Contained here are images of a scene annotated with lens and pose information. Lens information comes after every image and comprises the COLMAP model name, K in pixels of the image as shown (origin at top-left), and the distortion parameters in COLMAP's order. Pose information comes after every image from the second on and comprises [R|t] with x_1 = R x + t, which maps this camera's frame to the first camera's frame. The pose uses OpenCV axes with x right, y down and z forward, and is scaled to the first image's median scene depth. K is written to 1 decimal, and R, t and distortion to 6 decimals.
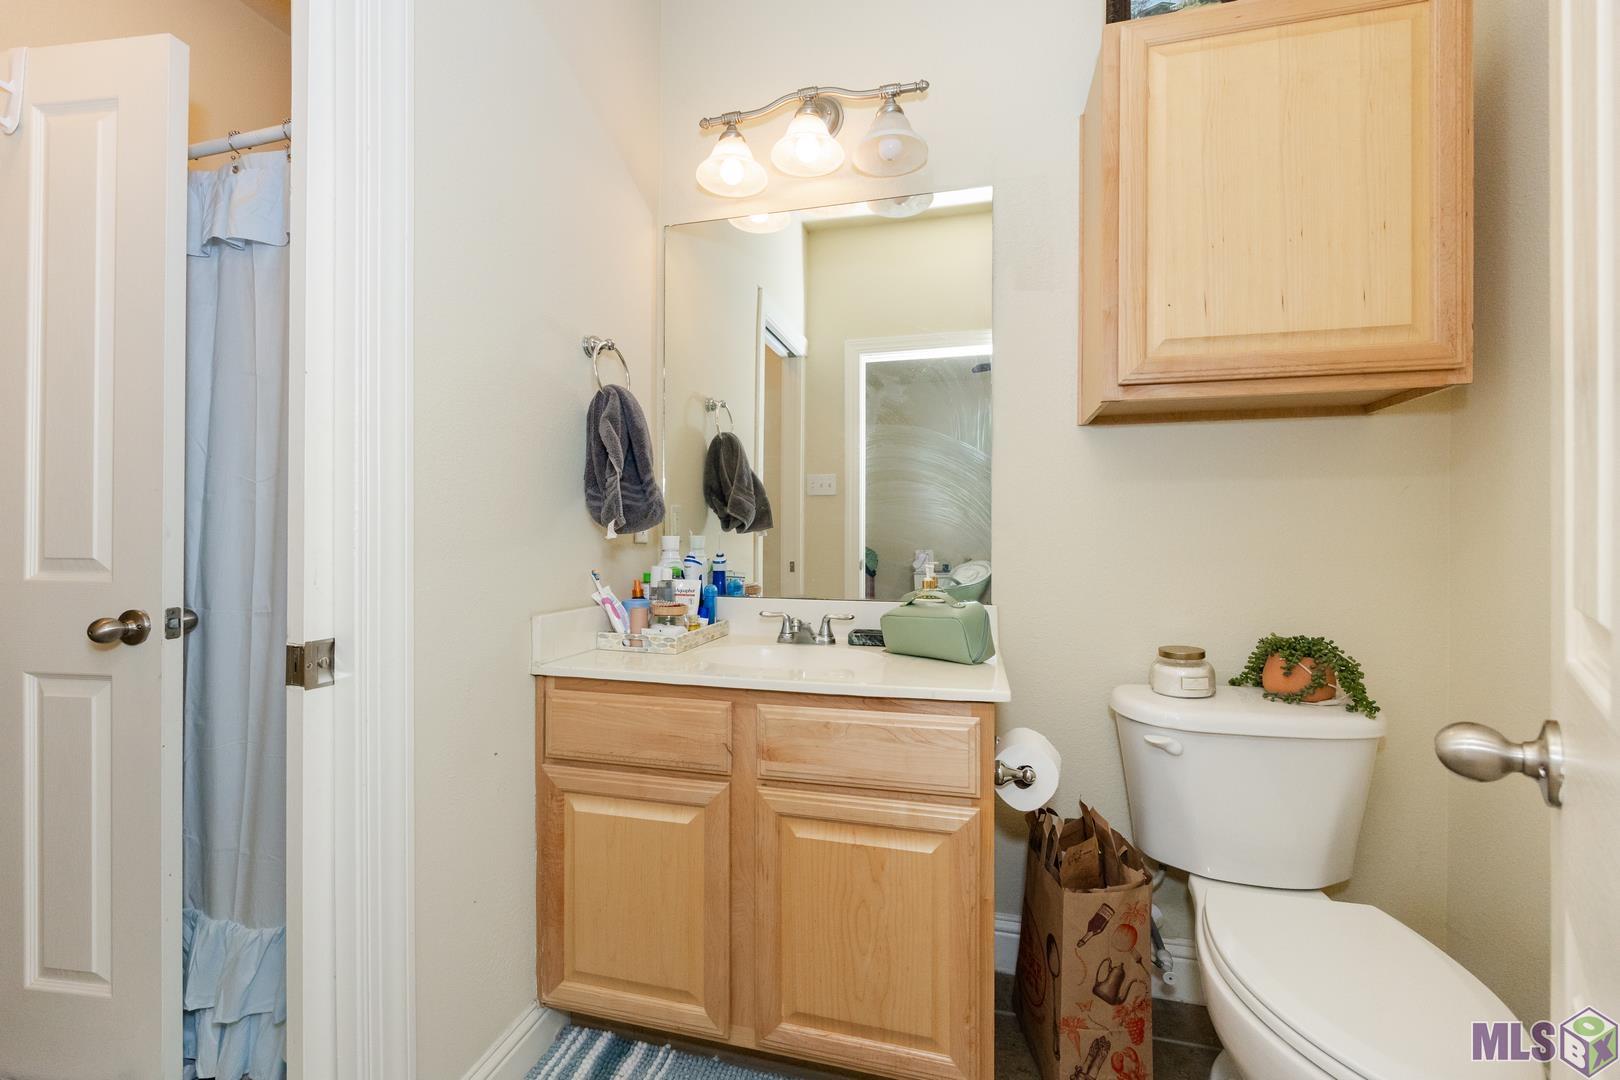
lens RADIAL K [[666.1, 0, 810.0], [0, 666.1, 540.0], [0, 0, 1]] dist [0.000737, 0.000155]
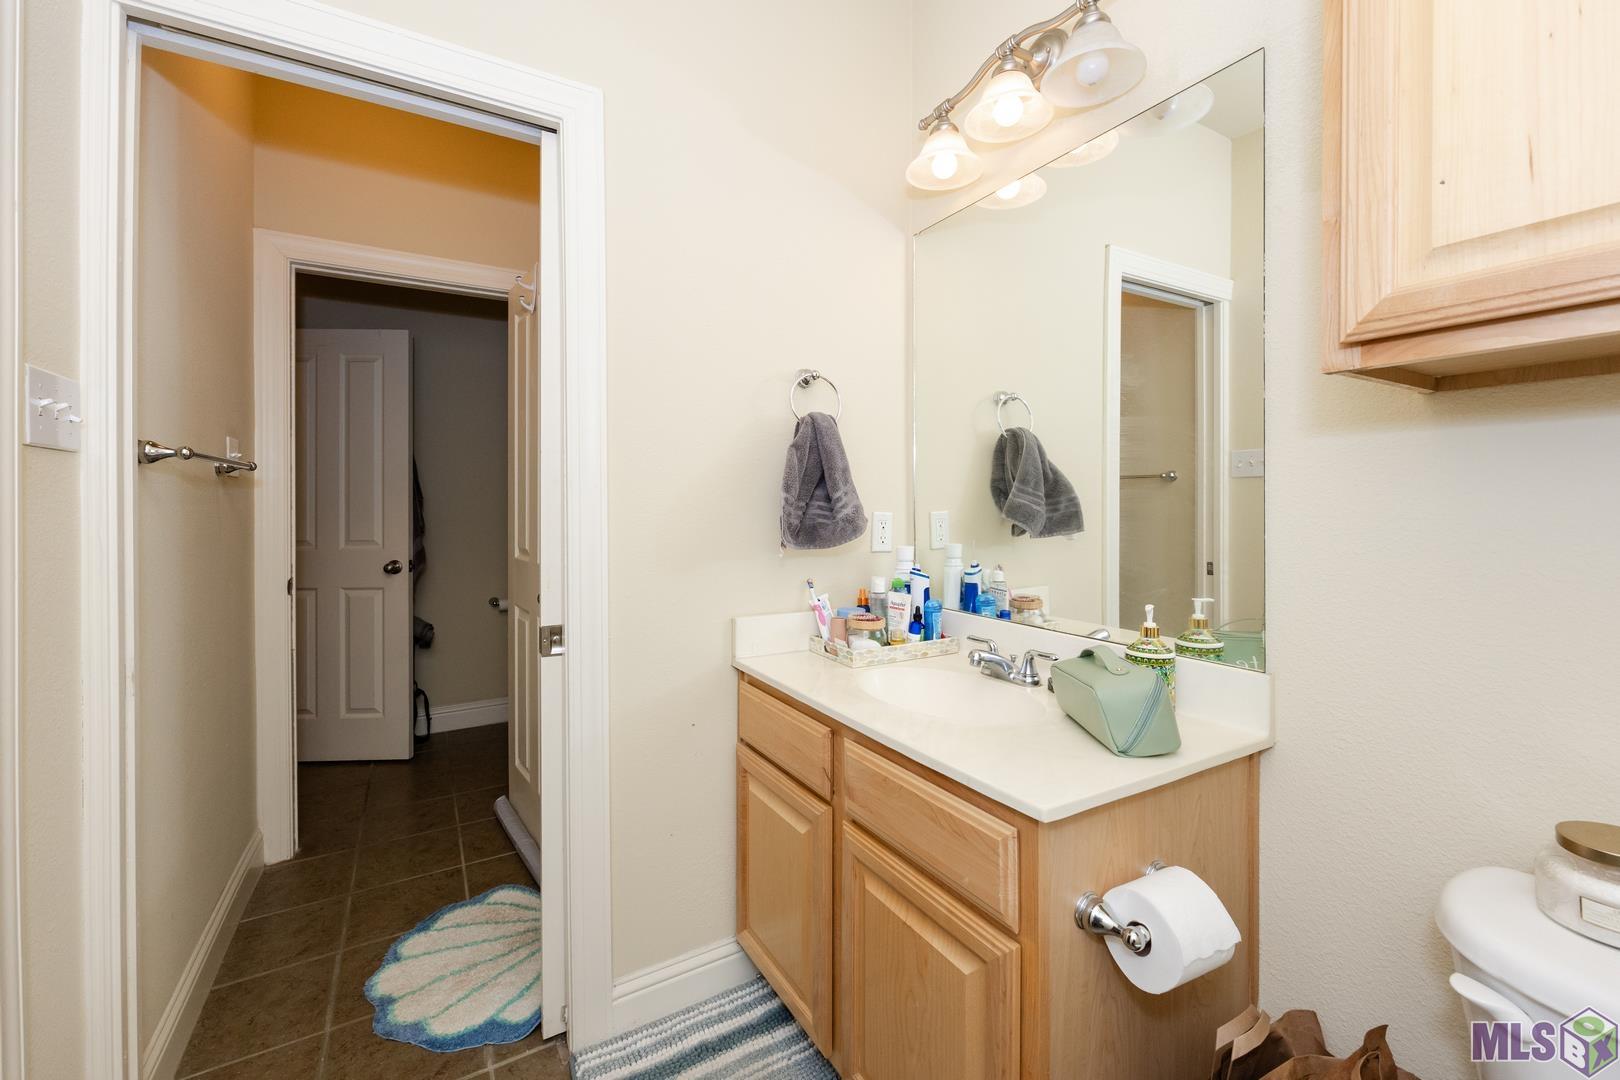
lens RADIAL K [[669.9, 0, 769.6], [0, 669.9, 507.2], [0, 0, 1]] dist [-0.001381, -0.000086]
pose [[0.681228, -0.000611, -0.732071, 0.479721], [-0.000557, 0.999999, -0.001353, -0.078550], [0.732071, 0.001330, 0.681227, 0.203782]]
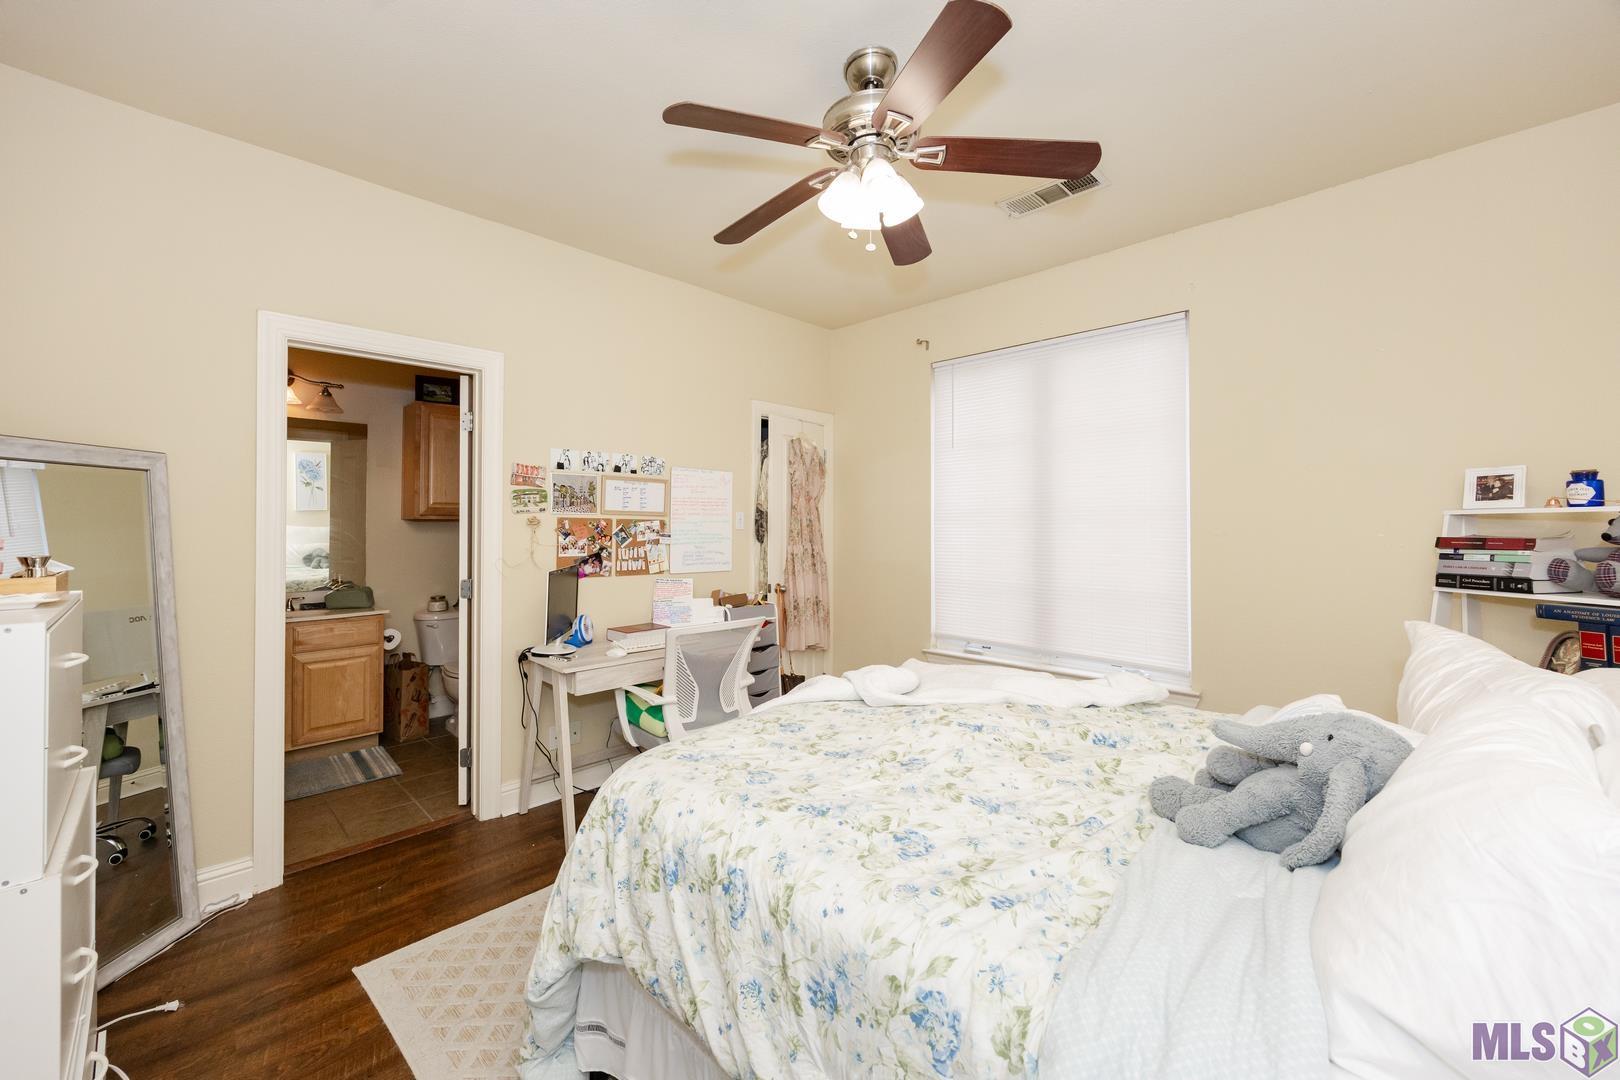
lens RADIAL K [[638.4, 0, 807.9], [0, 638.4, 523.1], [0, 0, 1]] dist [-0.000589, -0.000017]
pose [[0.512448, 0.000738, 0.858718, -1.127780], [0.001690, 0.999997, -0.001868, -0.176330], [-0.858717, 0.002409, 0.512445, -2.031993]]
